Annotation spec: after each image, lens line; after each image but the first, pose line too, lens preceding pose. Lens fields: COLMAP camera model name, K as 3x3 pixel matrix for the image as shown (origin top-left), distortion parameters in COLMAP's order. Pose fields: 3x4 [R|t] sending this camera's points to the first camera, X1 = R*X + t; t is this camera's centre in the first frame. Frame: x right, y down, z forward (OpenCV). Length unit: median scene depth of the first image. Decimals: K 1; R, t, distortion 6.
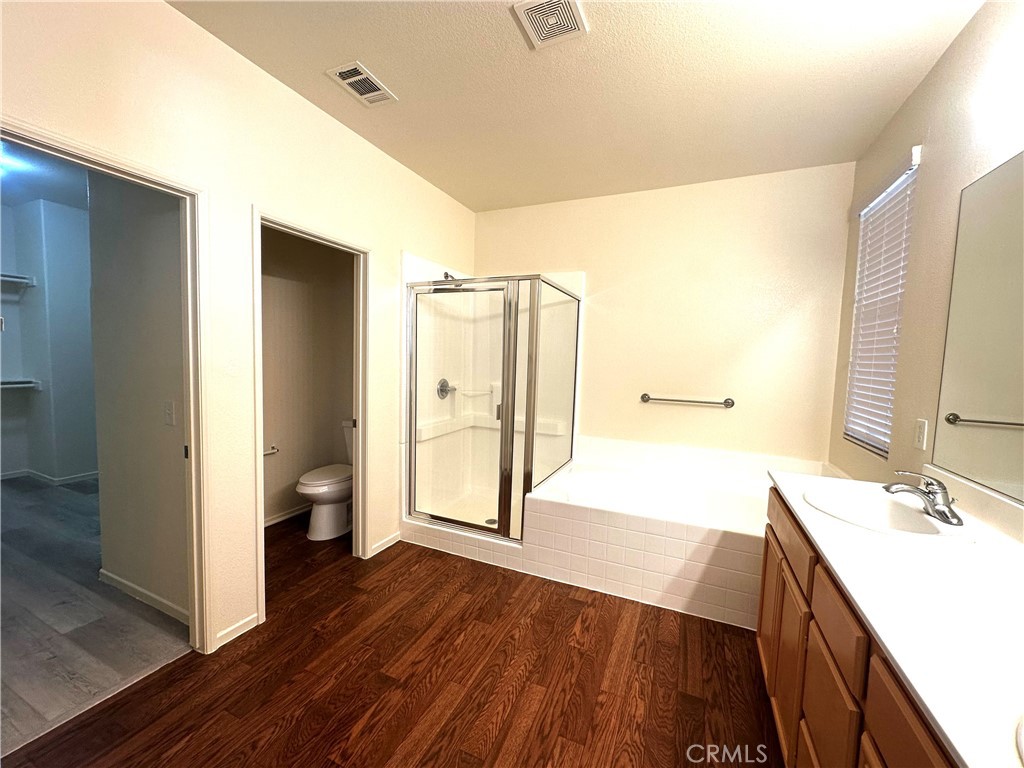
lens RADIAL K [[408.3, 0, 504.6], [0, 408.3, 381.8], [0, 0, 1]] dist [-0.000523, -0.000193]
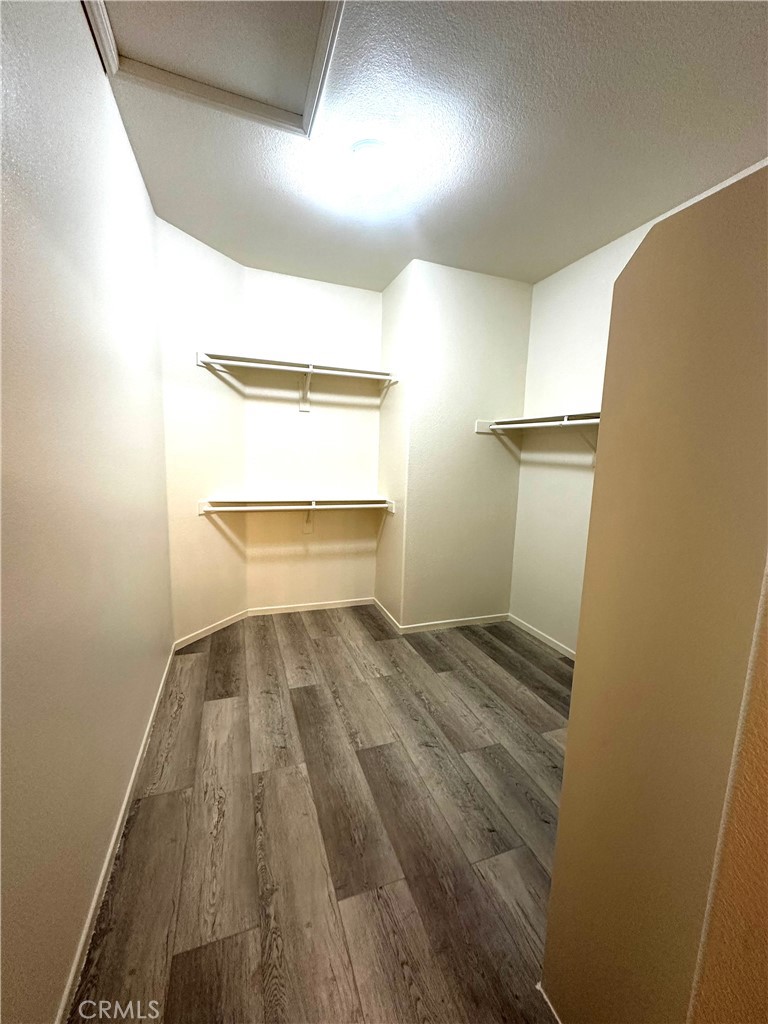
lens RADIAL K [[408.3, 0, 384.4], [0, 408.3, 511.7], [0, 0, 1]] dist [-0.000523, -0.000193]
pose [[0.708113, 0.098400, -0.699209, -2.262879], [-0.066756, 0.995136, 0.072440, -0.149925], [0.702936, -0.004619, 0.711238, 1.594786]]
